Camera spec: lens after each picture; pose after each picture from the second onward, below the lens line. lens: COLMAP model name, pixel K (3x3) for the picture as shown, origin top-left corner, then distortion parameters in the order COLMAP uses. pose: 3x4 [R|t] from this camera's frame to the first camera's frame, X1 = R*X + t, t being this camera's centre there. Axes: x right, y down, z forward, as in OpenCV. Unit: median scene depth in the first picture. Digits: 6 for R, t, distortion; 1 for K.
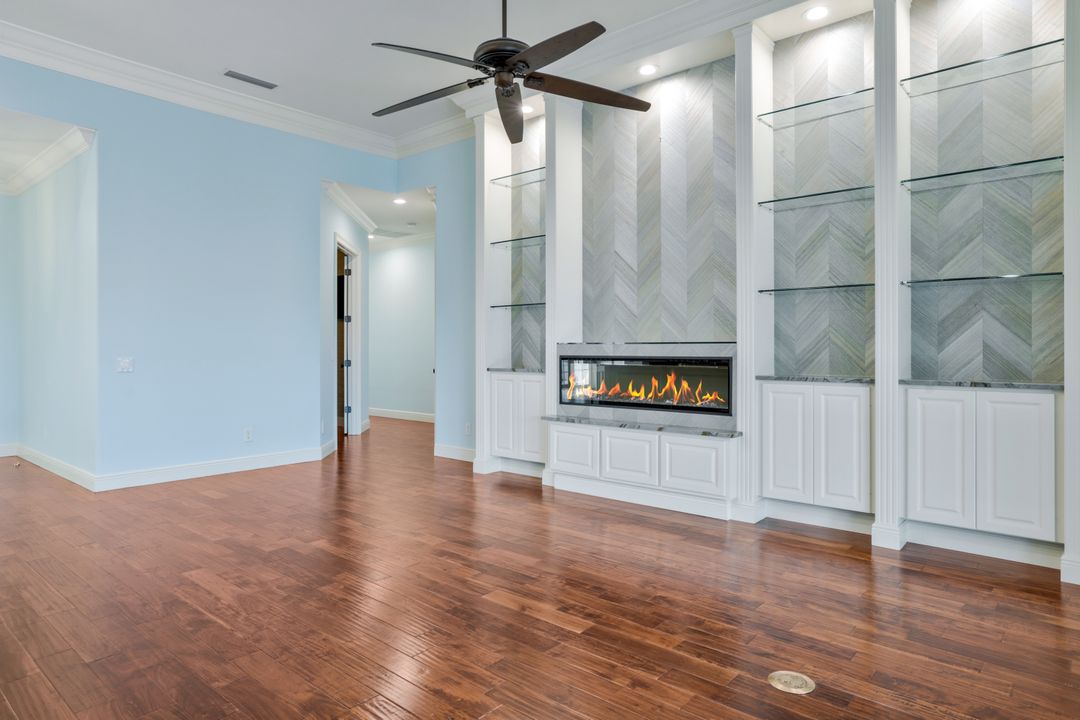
lens RADIAL K [[648.7, 0, 538.6], [0, 648.7, 352.7], [0, 0, 1]] dist [-0.006534, 0.001647]
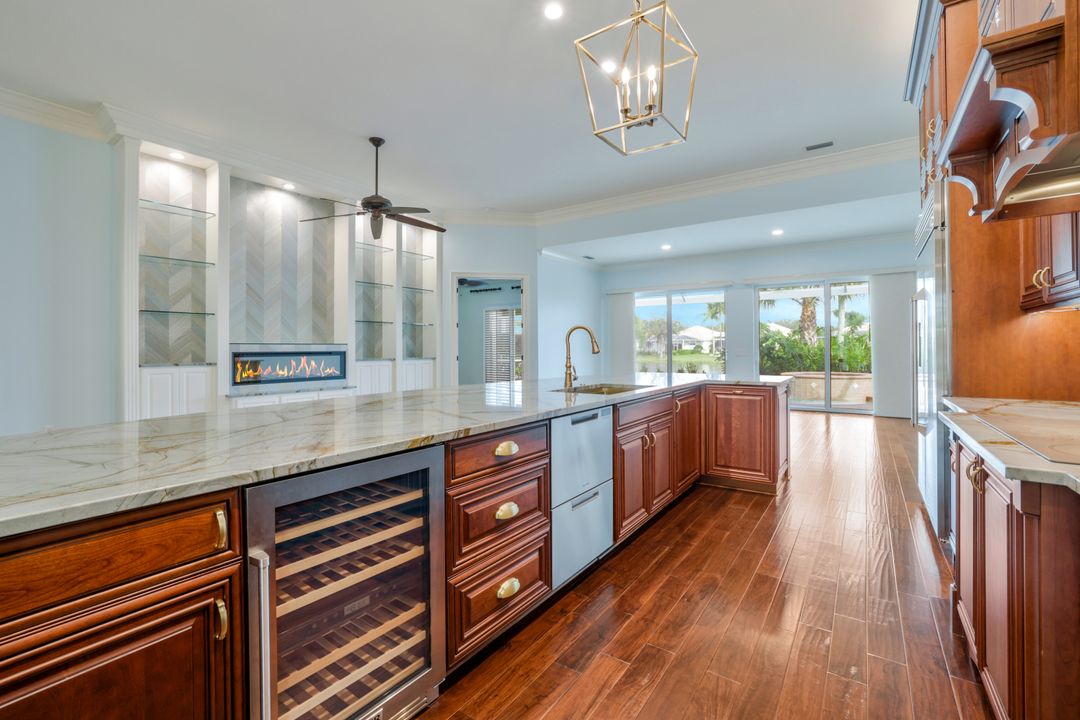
lens RADIAL K [[466.0, 0, 536.6], [0, 466.0, 346.2], [0, 0, 1]] dist [-0.029855, 0.006267]
pose [[-0.105320, 0.004116, 0.994430, -1.020385], [0.013309, 0.999908, -0.002729, 0.004674], [-0.994349, 0.012948, -0.105365, 0.431740]]
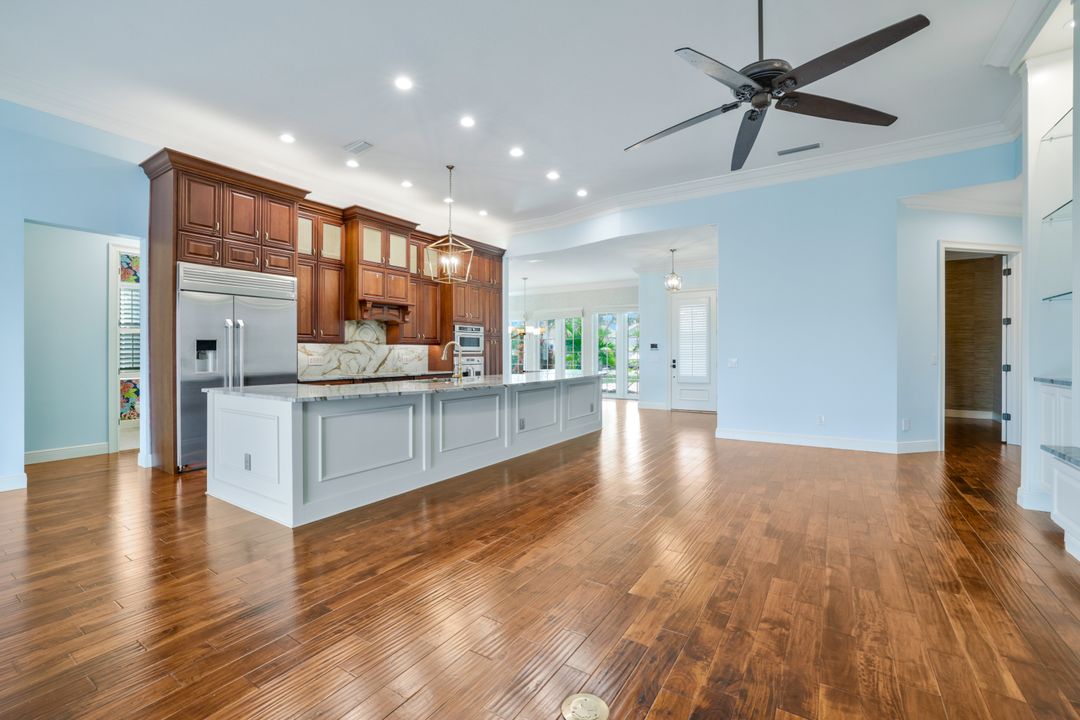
lens RADIAL K [[466.0, 0, 529.6], [0, 466.0, 351.3], [0, 0, 1]] dist [-0.029855, 0.006267]
pose [[0.131800, -0.003077, -0.991272, 0.430677], [-0.006791, 0.999969, -0.004007, -0.000929], [0.991253, 0.007260, 0.131775, 0.348171]]
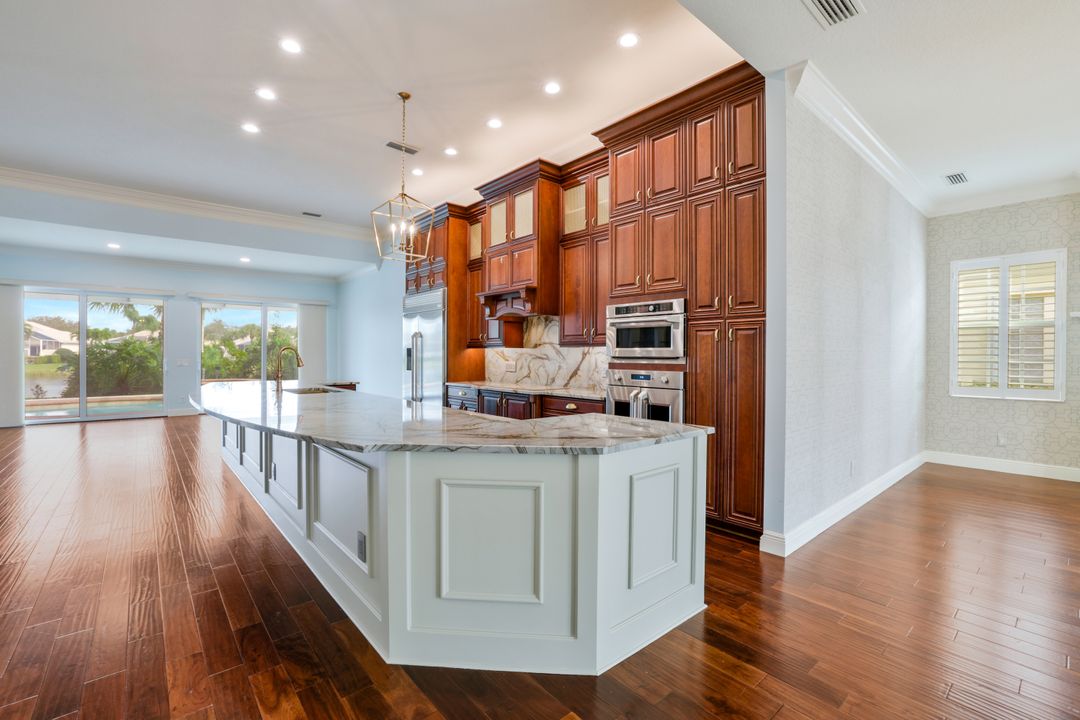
lens RADIAL K [[466.0, 0, 546.3], [0, 466.0, 357.7], [0, 0, 1]] dist [-0.029855, 0.006267]
pose [[-0.992306, -0.006440, 0.123644, -0.977405], [-0.004615, 0.999876, 0.015038, -0.015479], [-0.123726, 0.014352, -0.992213, 1.017583]]
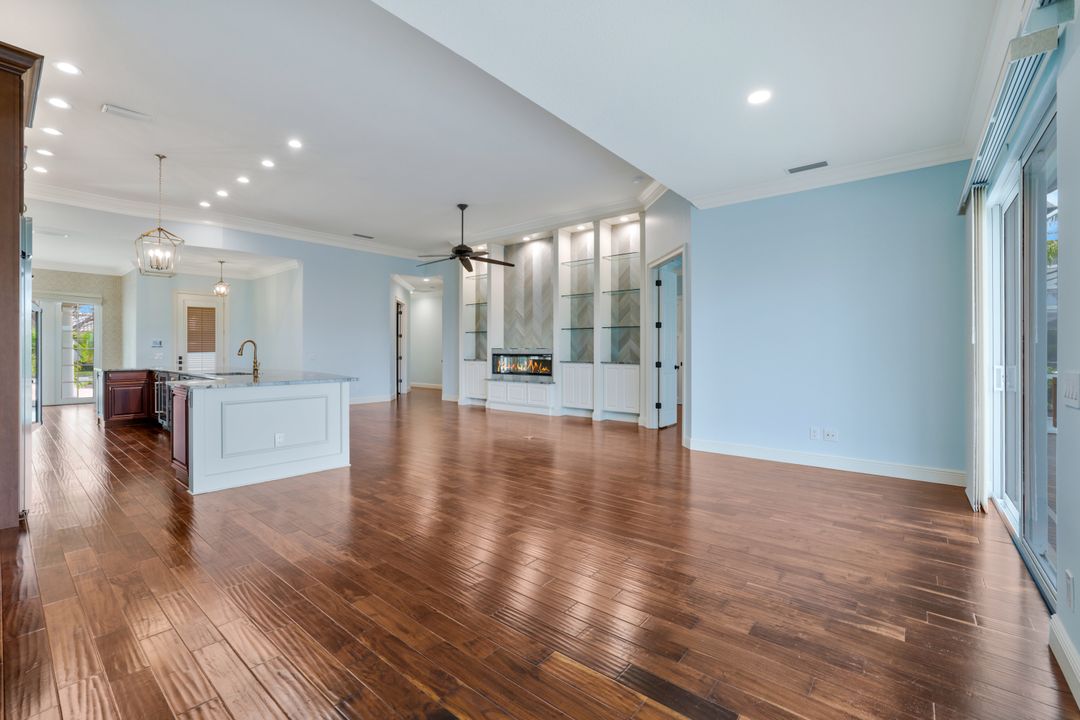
lens RADIAL K [[466.0, 0, 525.8], [0, 466.0, 349.8], [0, 0, 1]] dist [-0.029855, 0.006267]
pose [[0.999996, 0.002272, 0.001648, 0.149256], [-0.002258, 0.999962, -0.008460, 0.004557], [-0.001667, 0.008456, 0.999963, -0.709100]]
